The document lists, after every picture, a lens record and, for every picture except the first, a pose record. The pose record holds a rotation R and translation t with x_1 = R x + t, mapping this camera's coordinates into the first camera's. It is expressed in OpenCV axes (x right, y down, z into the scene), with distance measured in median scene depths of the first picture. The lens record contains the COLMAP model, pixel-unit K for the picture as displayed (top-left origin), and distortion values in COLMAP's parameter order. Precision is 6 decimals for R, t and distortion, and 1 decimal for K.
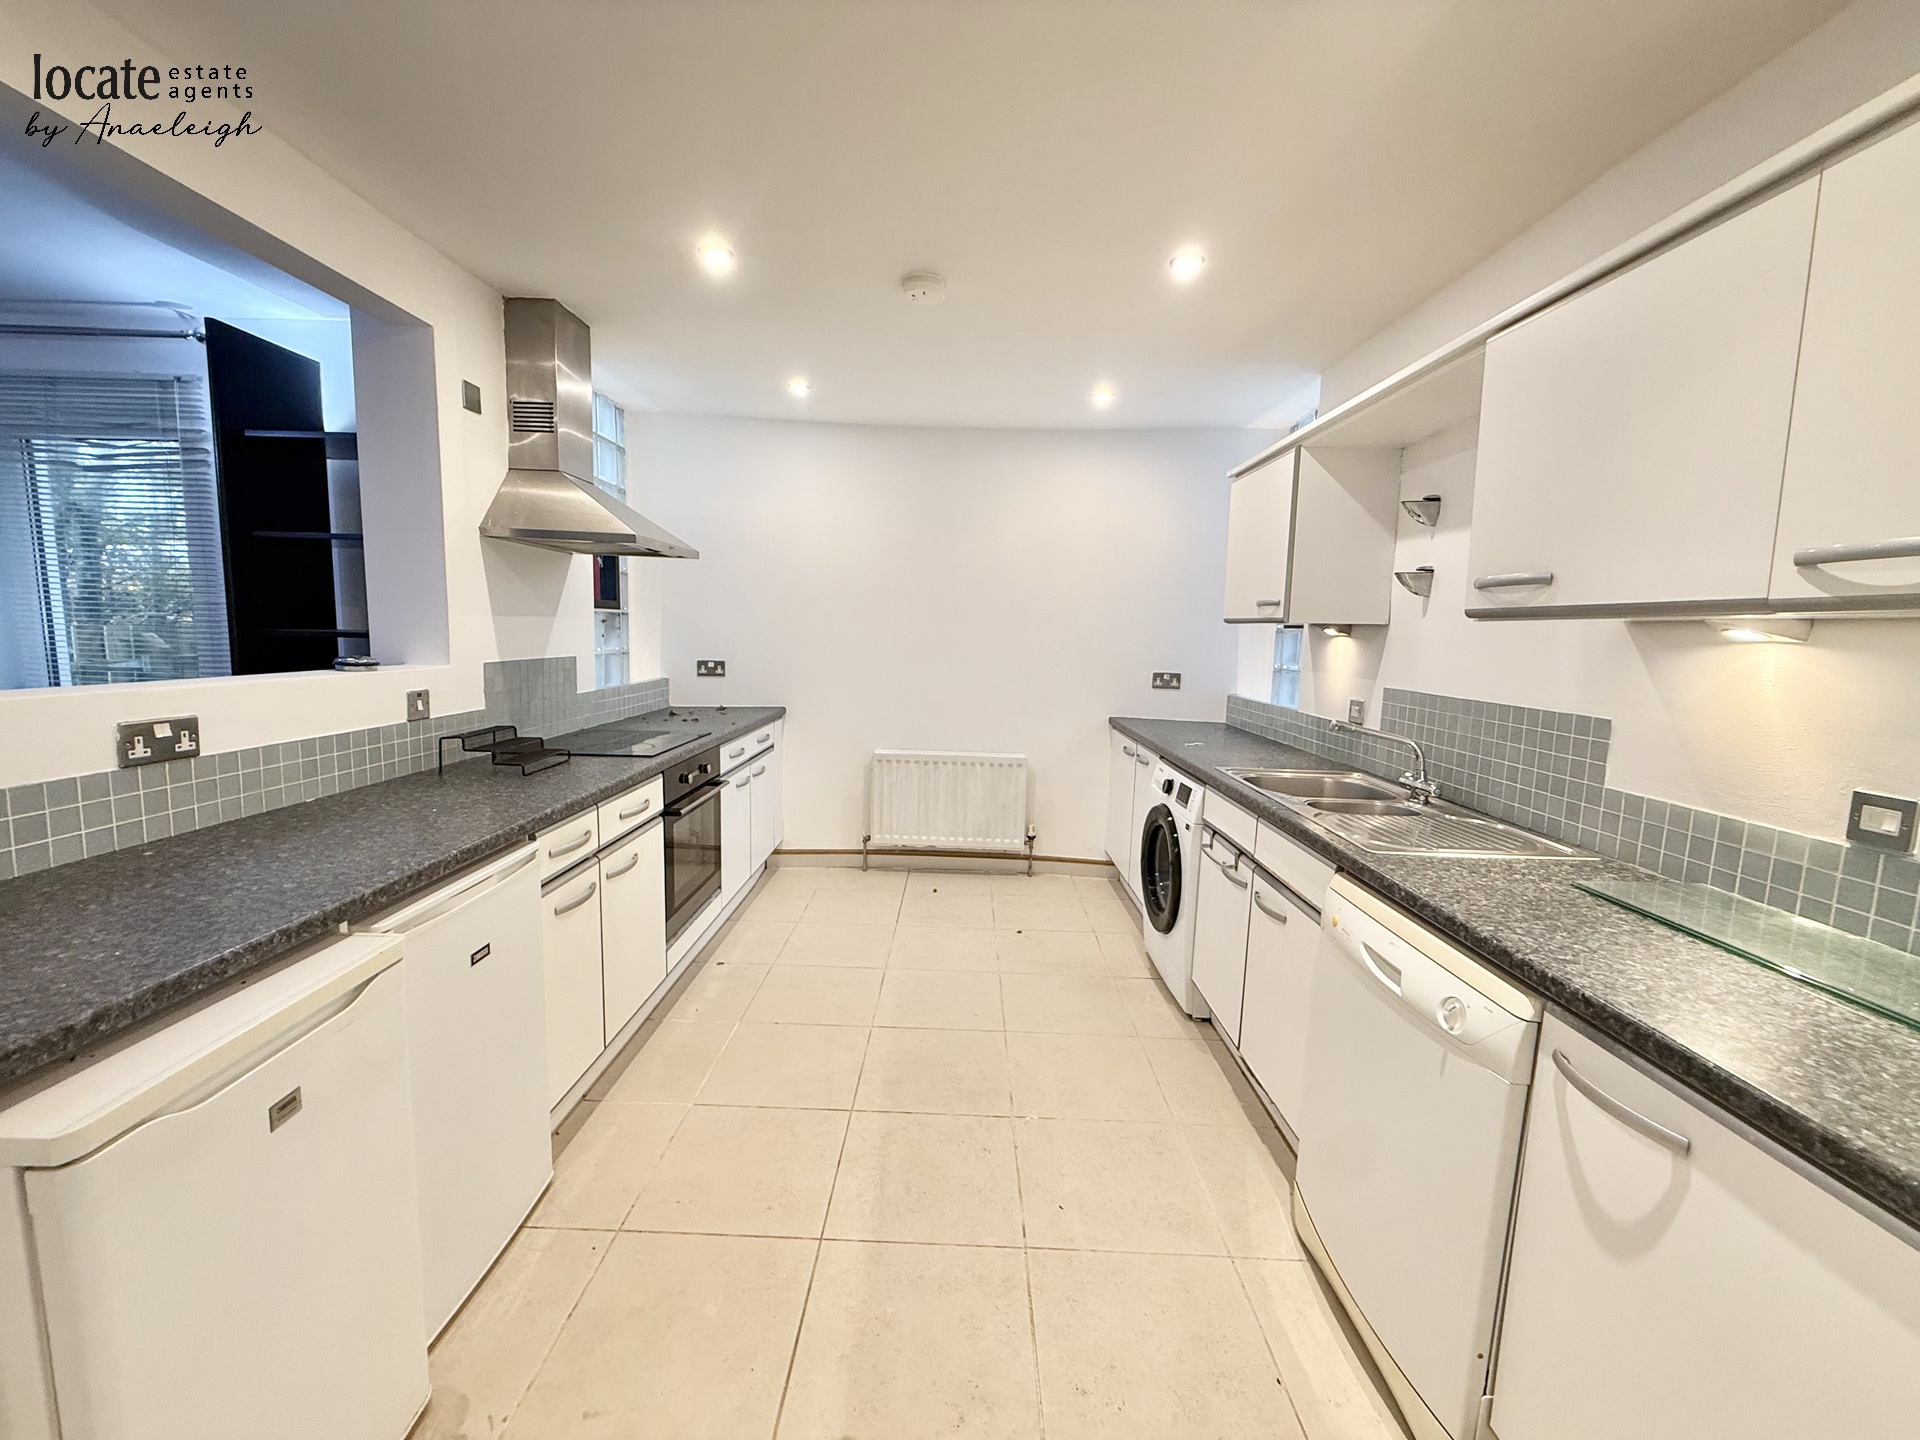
lens RADIAL K [[770.0, 0, 955.7], [0, 770.0, 726.9], [0, 0, 1]] dist [0.003758, -0.001013]
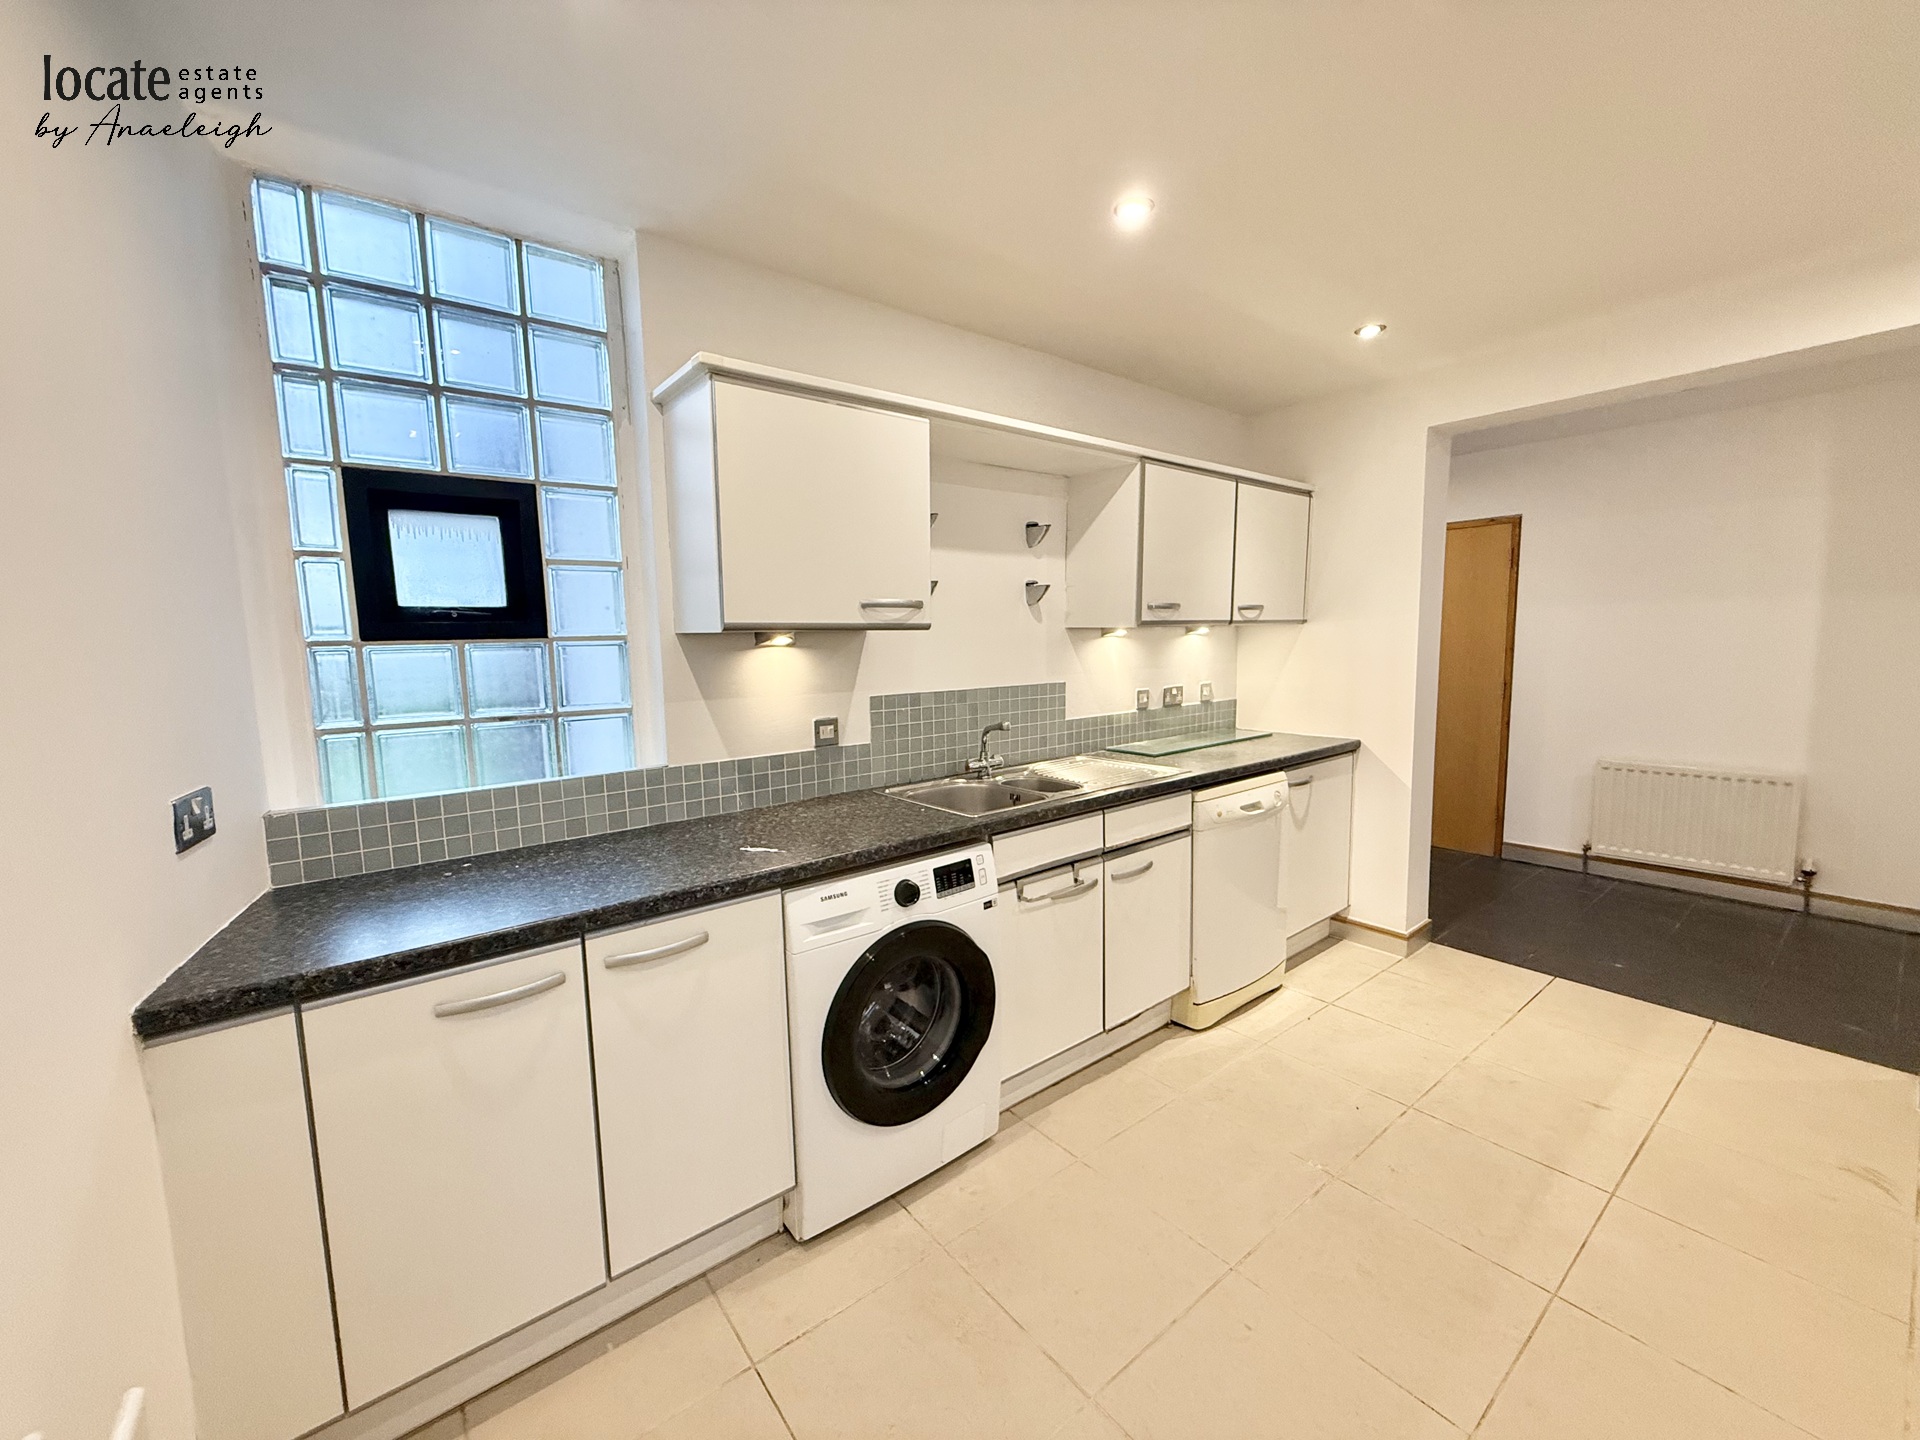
lens RADIAL K [[770.0, 0, 950.2], [0, 770.0, 717.7], [0, 0, 1]] dist [0.003758, -0.001013]
pose [[-0.619697, -0.103862, 0.777939, -0.339593], [0.100093, 0.972653, 0.209591, -0.292221], [-0.778432, 0.207749, -0.592354, 2.024099]]
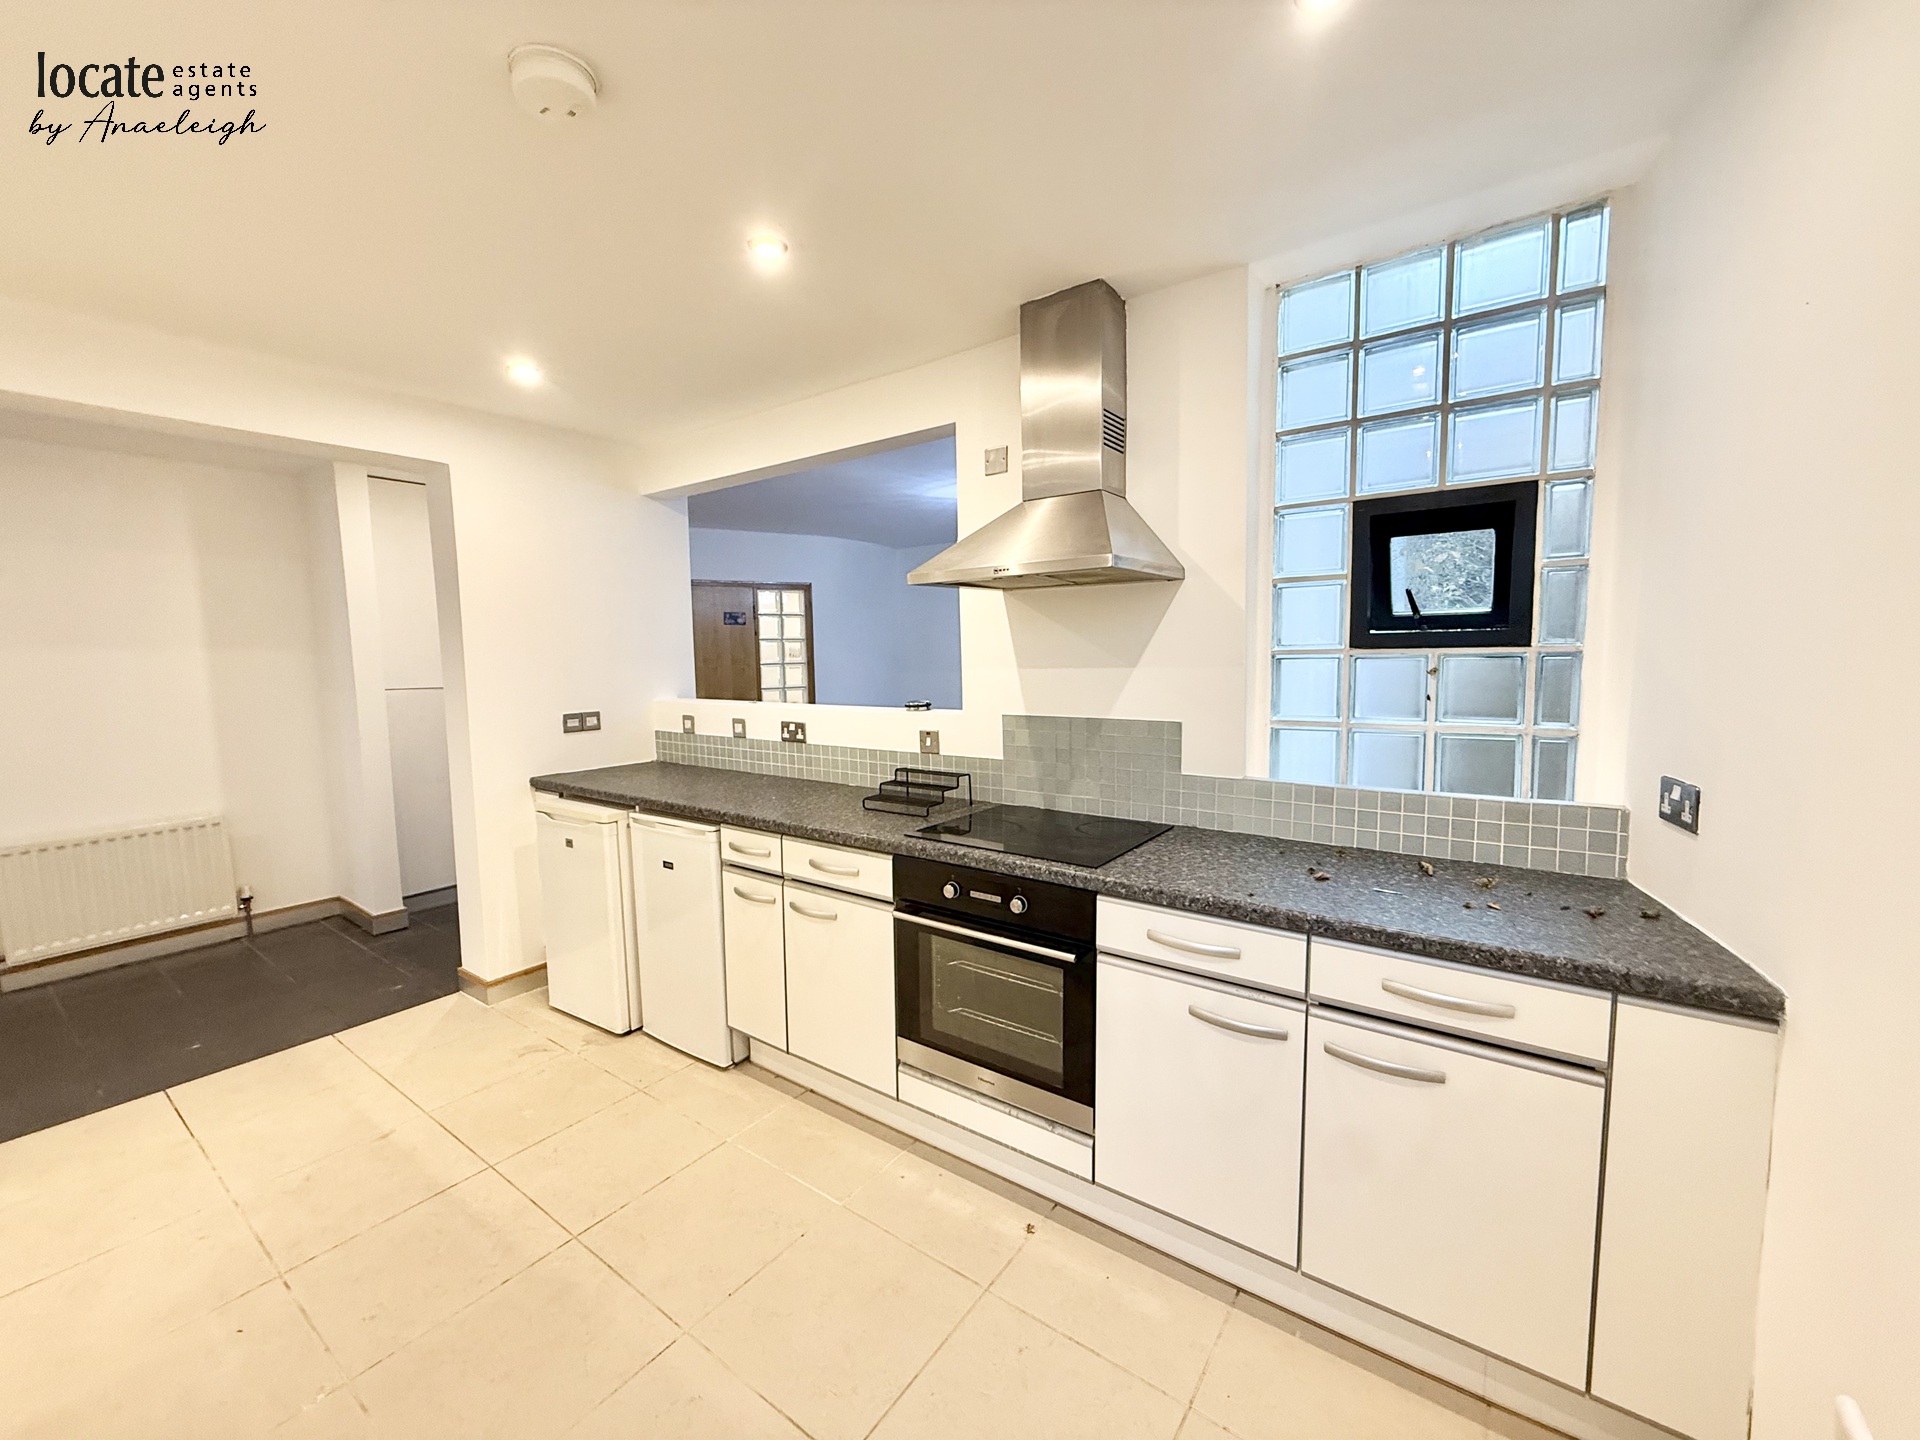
lens RADIAL K [[770.0, 0, 956.1], [0, 770.0, 716.7], [0, 0, 1]] dist [0.003758, -0.001013]
pose [[-0.581820, 0.050395, -0.811755, 0.332258], [-0.102260, 0.985625, 0.134484, -0.275024], [0.806864, 0.161255, -0.568303, 1.989863]]
